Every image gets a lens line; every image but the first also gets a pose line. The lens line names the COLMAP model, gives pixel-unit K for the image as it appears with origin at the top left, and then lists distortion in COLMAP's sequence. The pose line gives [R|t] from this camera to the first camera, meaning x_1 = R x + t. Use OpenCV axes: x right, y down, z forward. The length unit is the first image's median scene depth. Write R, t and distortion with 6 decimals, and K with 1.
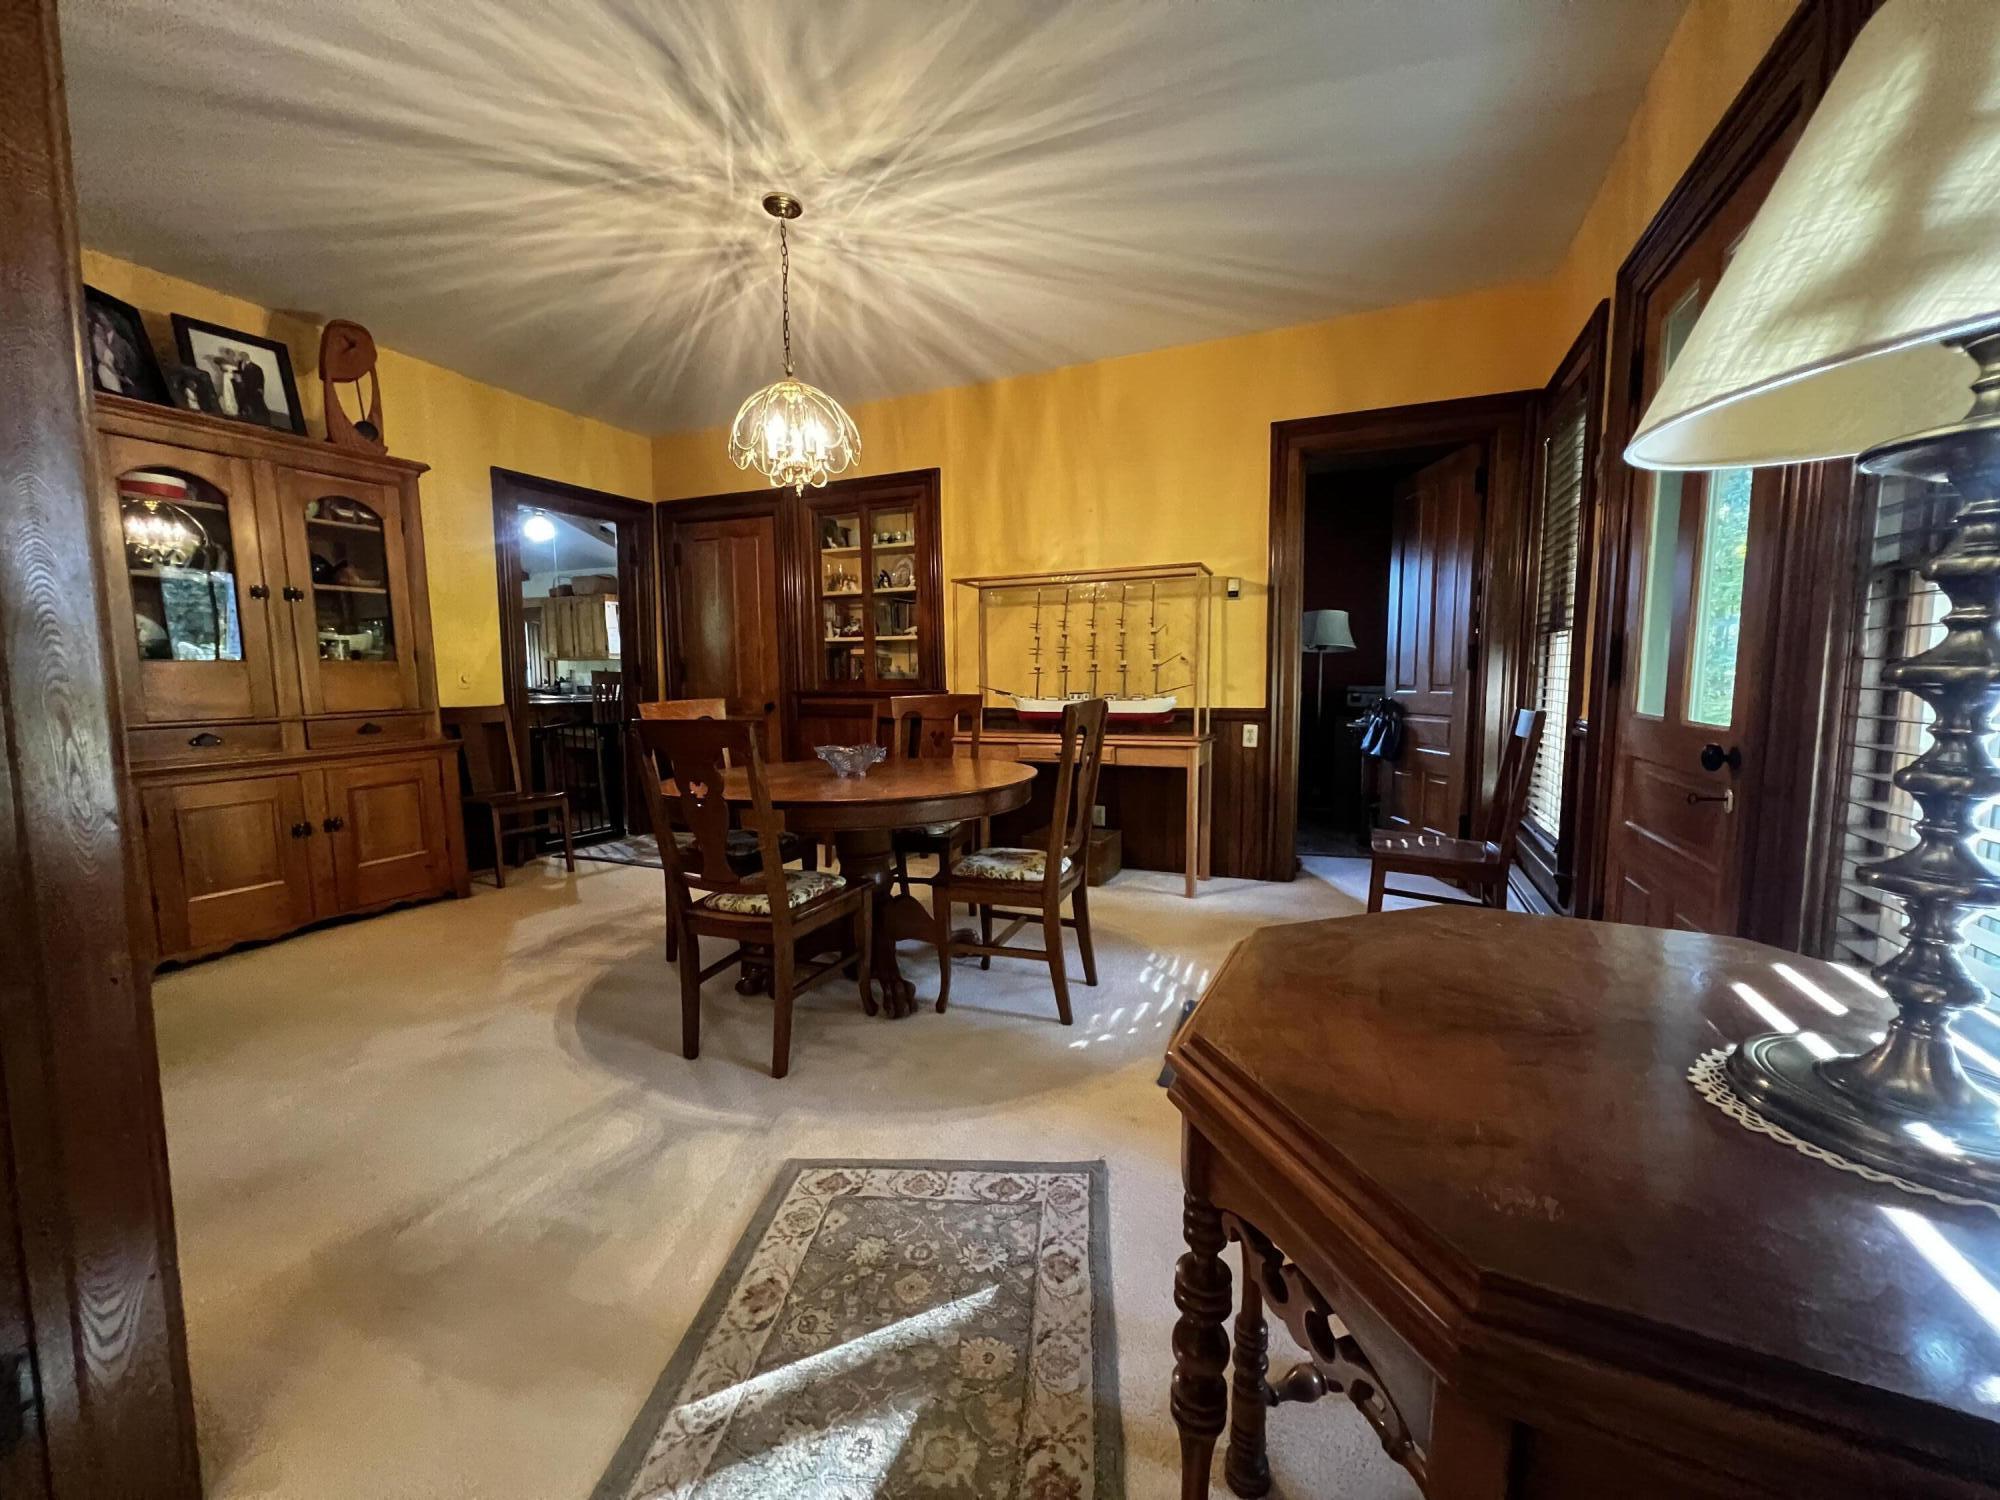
lens RADIAL K [[796.6, 0, 1000.0], [0, 796.6, 750.0], [0, 0, 1]] dist [0.001113, -0.000016]
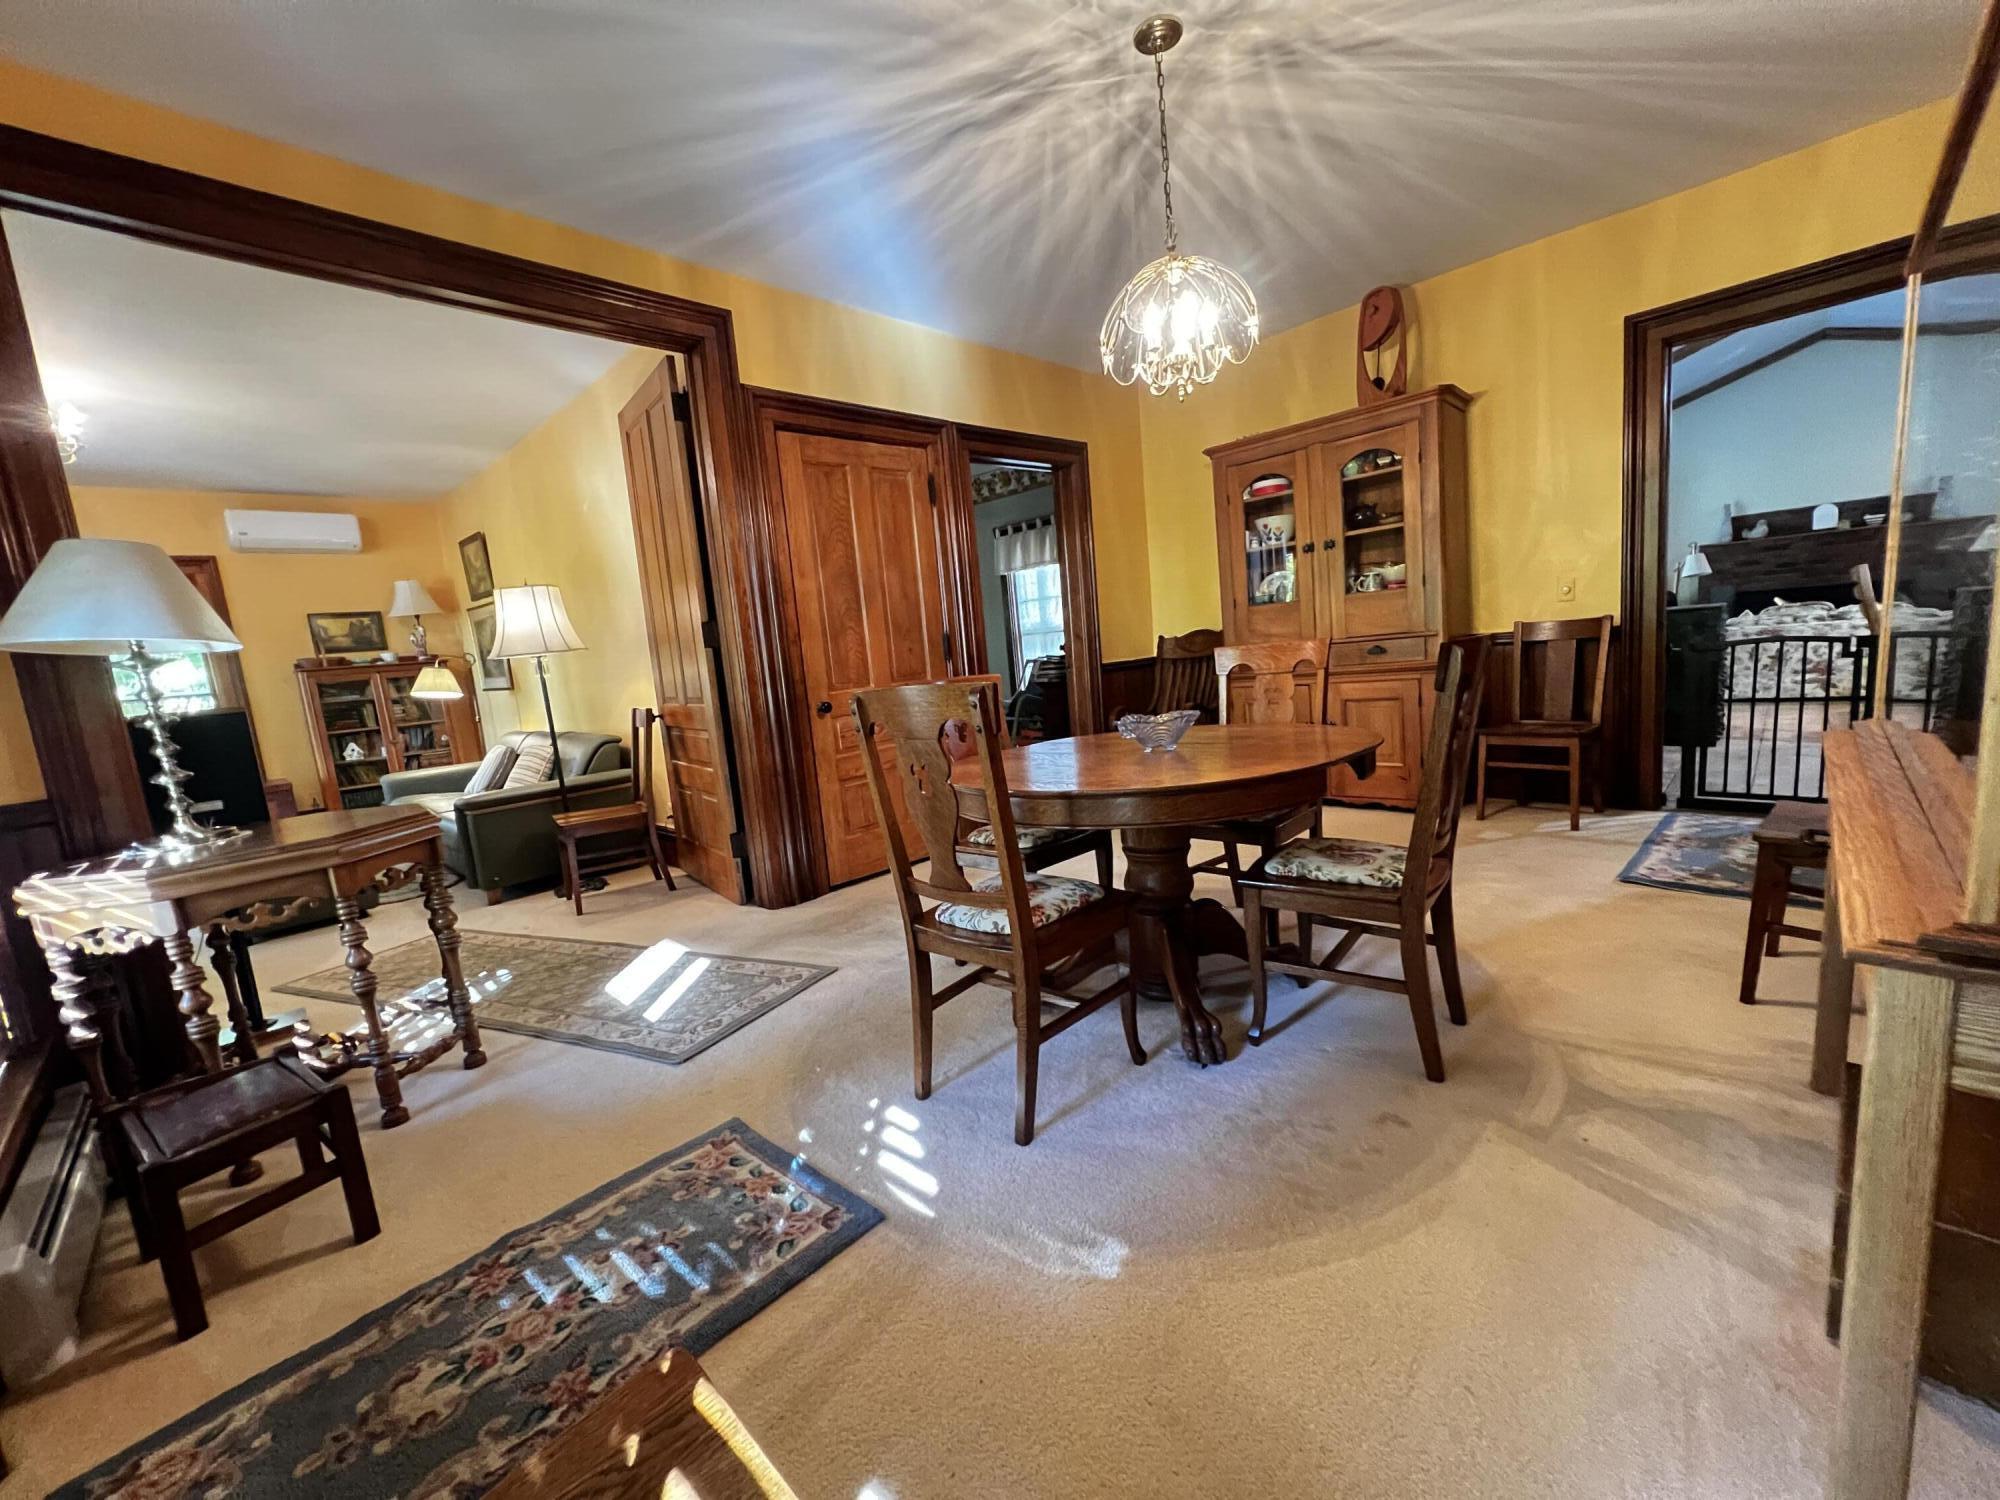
lens RADIAL K [[789.5, 0, 1000.0], [0, 789.5, 750.0], [0, 0, 1]] dist [-0.006708, 0.000161]
pose [[-0.355483, 0.164042, -0.920175, 0.609620], [0.006689, 0.984900, 0.172997, -0.108659], [0.934659, 0.055342, -0.351212, 1.133925]]
